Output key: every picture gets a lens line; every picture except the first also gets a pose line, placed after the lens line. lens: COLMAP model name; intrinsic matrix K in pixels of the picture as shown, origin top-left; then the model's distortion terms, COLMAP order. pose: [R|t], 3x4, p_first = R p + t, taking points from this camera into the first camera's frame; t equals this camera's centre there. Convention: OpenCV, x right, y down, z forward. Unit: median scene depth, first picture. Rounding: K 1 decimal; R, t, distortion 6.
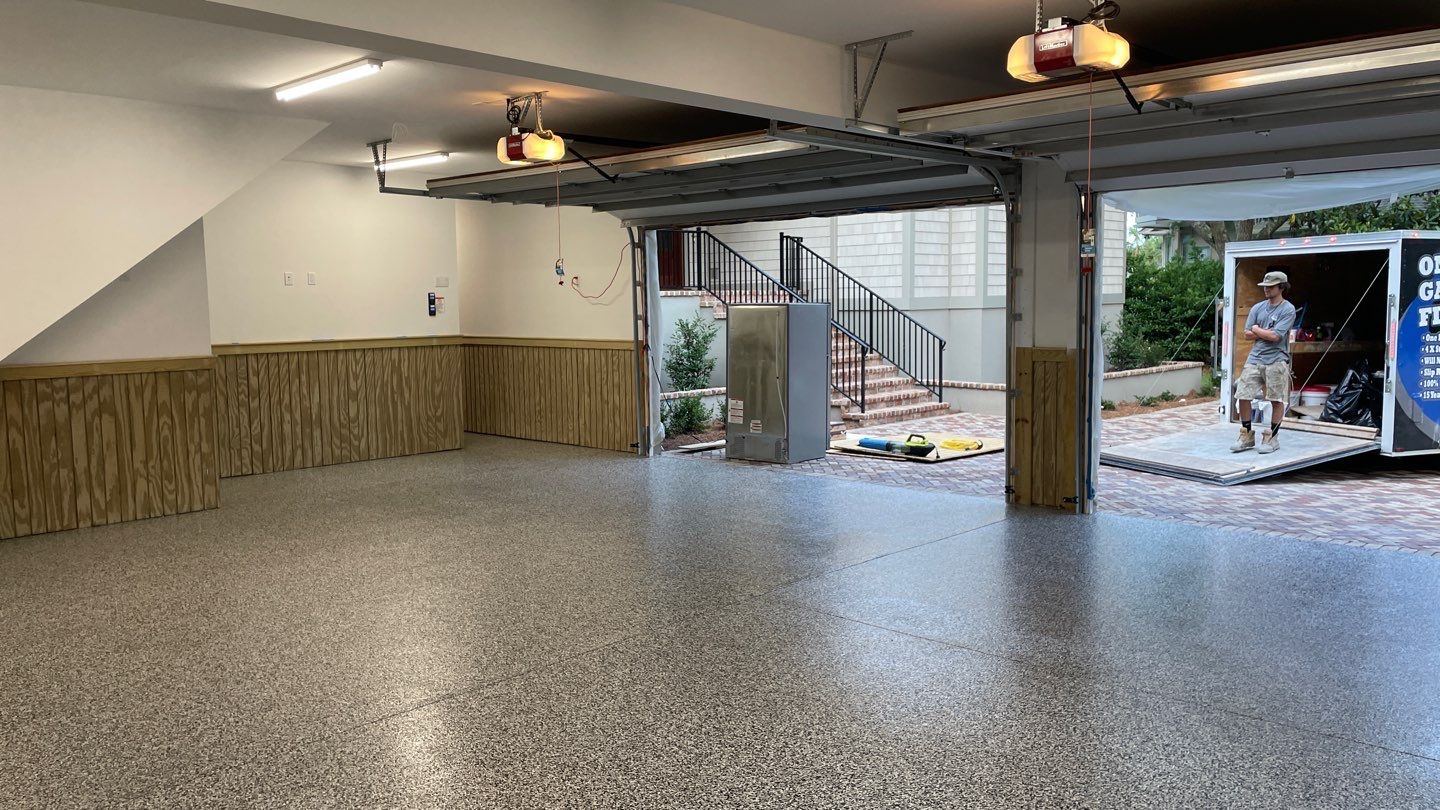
lens RADIAL K [[1085.7, 0, 716.0], [0, 1085.7, 399.0], [0, 0, 1]] dist [0.098648, -0.130748]
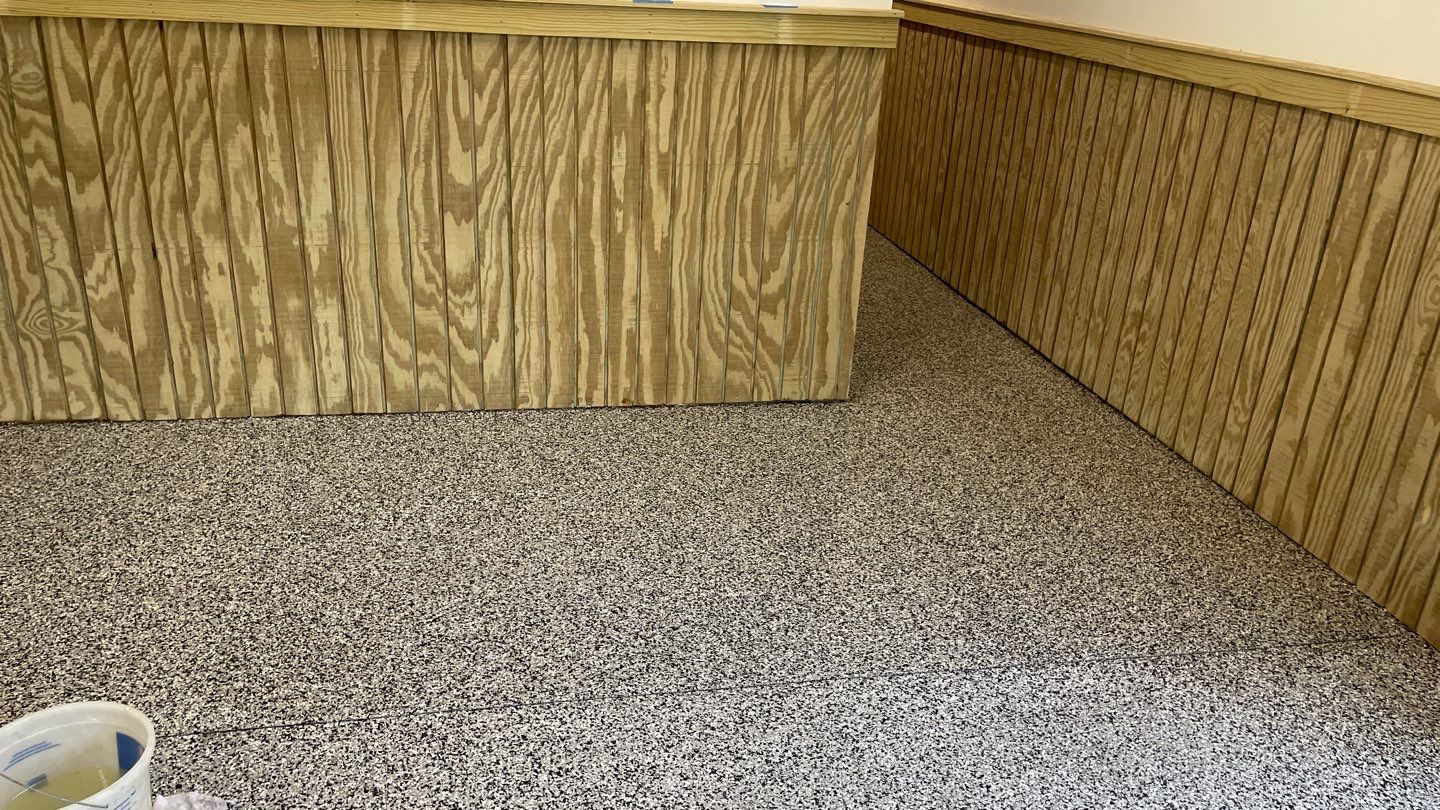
lens RADIAL K [[1085.7, 0, 710.7], [0, 1085.7, 399.1], [0, 0, 1]] dist [0.098648, -0.130748]
pose [[0.814794, 0.276519, -0.509556, -0.124360], [-0.115548, 0.938746, 0.324662, -0.060833], [0.568119, -0.205654, 0.796836, 0.865029]]
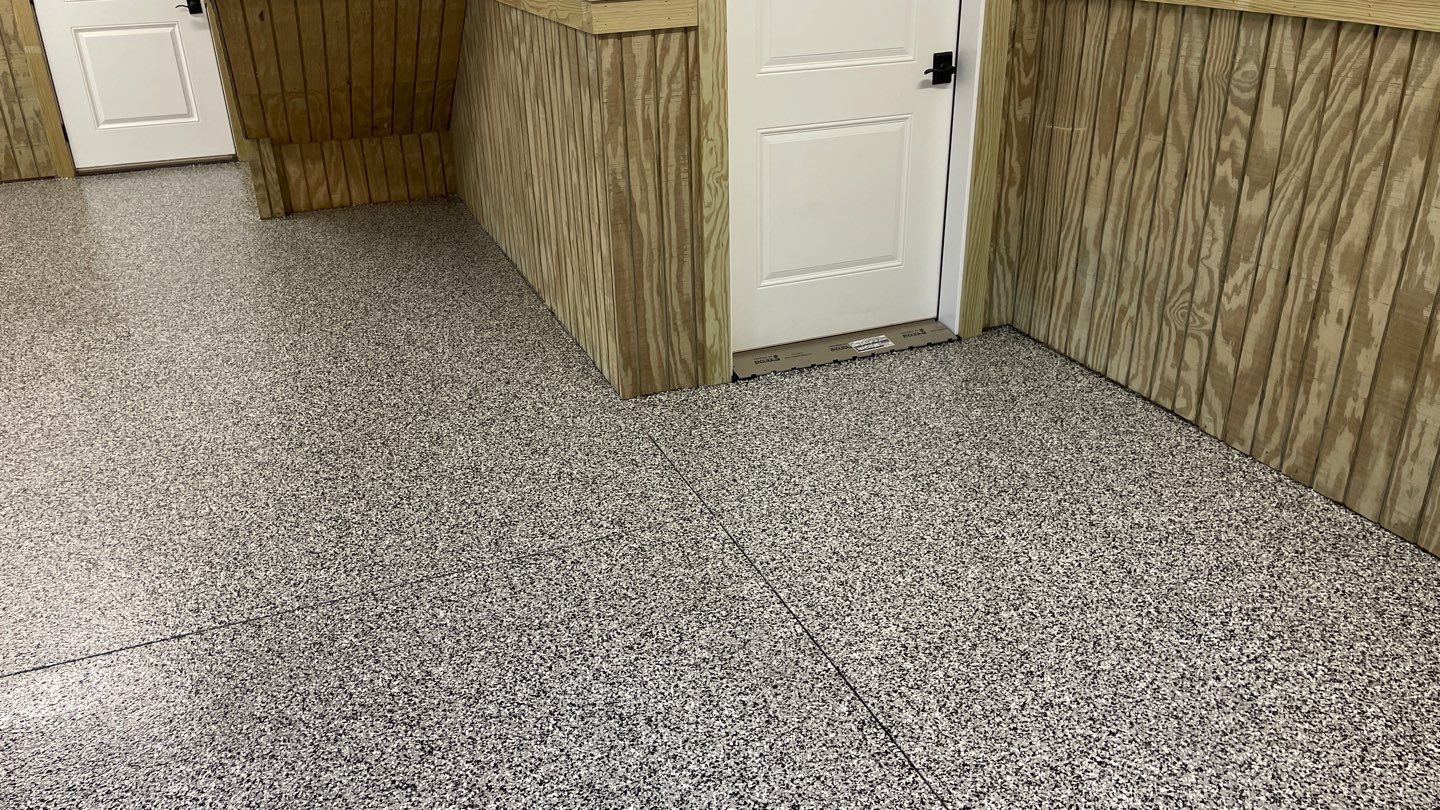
lens RADIAL K [[1085.7, 0, 720.6], [0, 1085.7, 393.9], [0, 0, 1]] dist [0.098648, -0.130748]
pose [[-0.411544, 0.397739, -0.820022, -0.119745], [-0.056762, 0.886816, 0.458623, -0.074989], [0.909621, 0.235290, -0.342387, 1.001789]]
